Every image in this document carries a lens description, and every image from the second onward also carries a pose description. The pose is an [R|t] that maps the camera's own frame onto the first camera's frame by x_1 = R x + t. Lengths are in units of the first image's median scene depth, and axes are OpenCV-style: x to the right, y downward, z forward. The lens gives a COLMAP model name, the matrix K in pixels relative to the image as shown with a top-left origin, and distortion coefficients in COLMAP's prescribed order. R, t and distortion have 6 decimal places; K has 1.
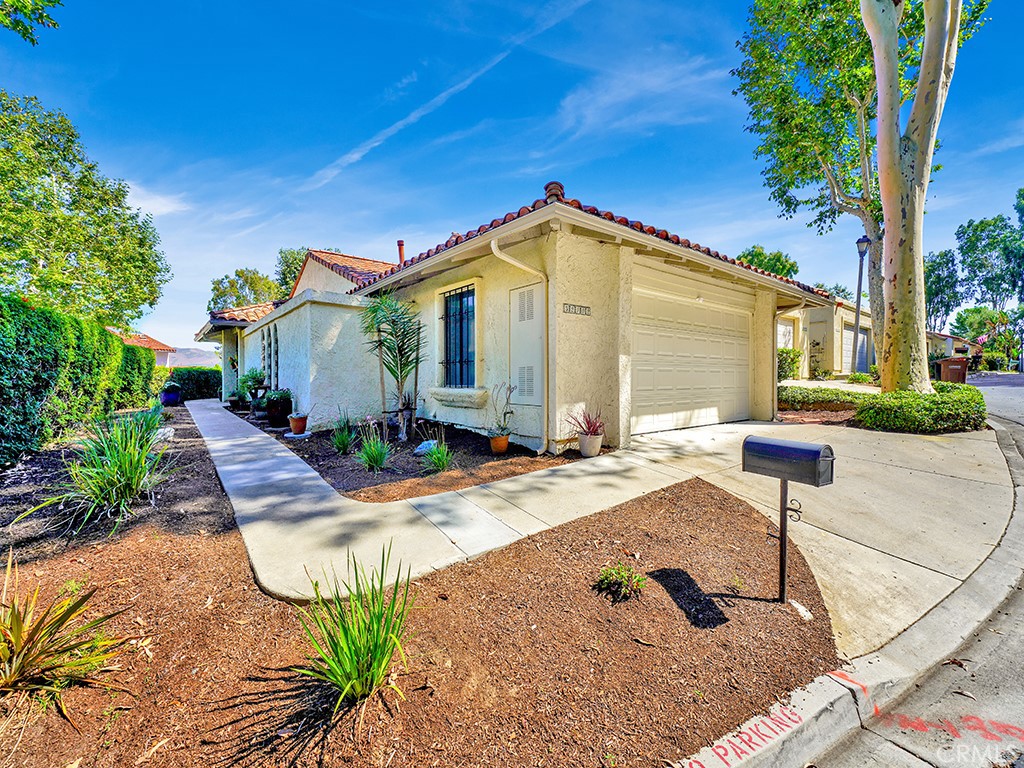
lens RADIAL K [[432.4, 0, 508.5], [0, 432.4, 384.0], [0, 0, 1]] dist [-0.000185, 0.000067]
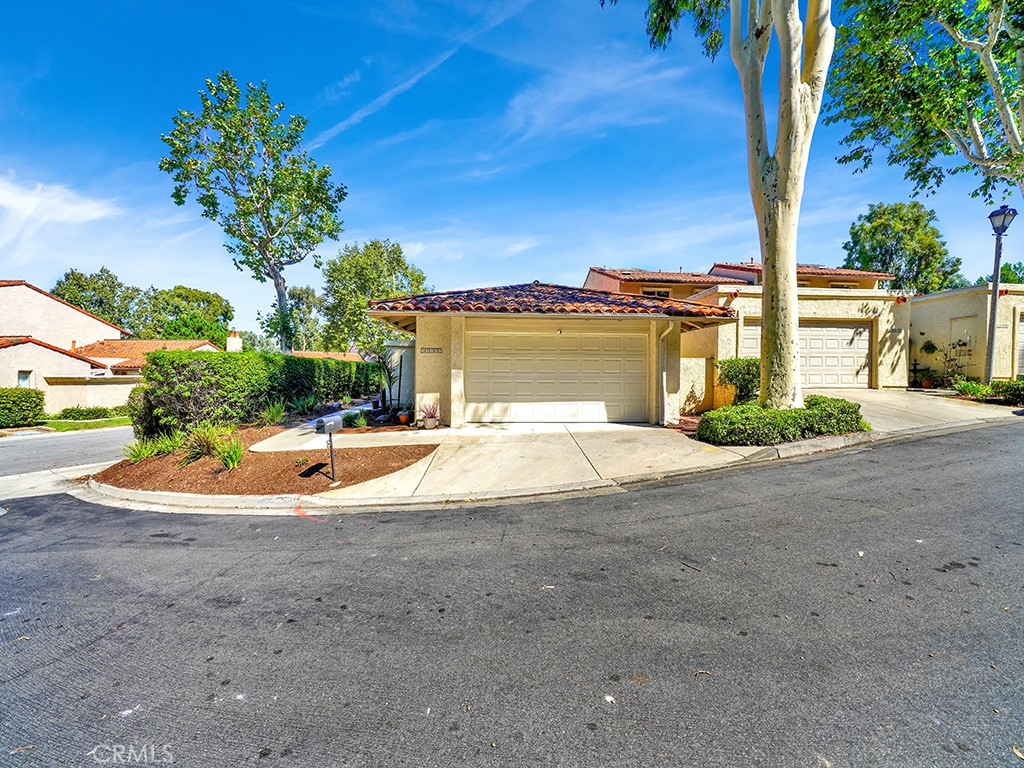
lens RADIAL K [[358.5, 0, 512.0], [0, 358.5, 384.0], [0, 0, 1]] dist [-0.034565, 0.004218]
pose [[0.811244, 0.021409, -0.584315, 0.500264], [-0.013193, 0.999745, 0.018314, -0.022855], [0.584559, -0.007148, 0.811320, -0.017262]]
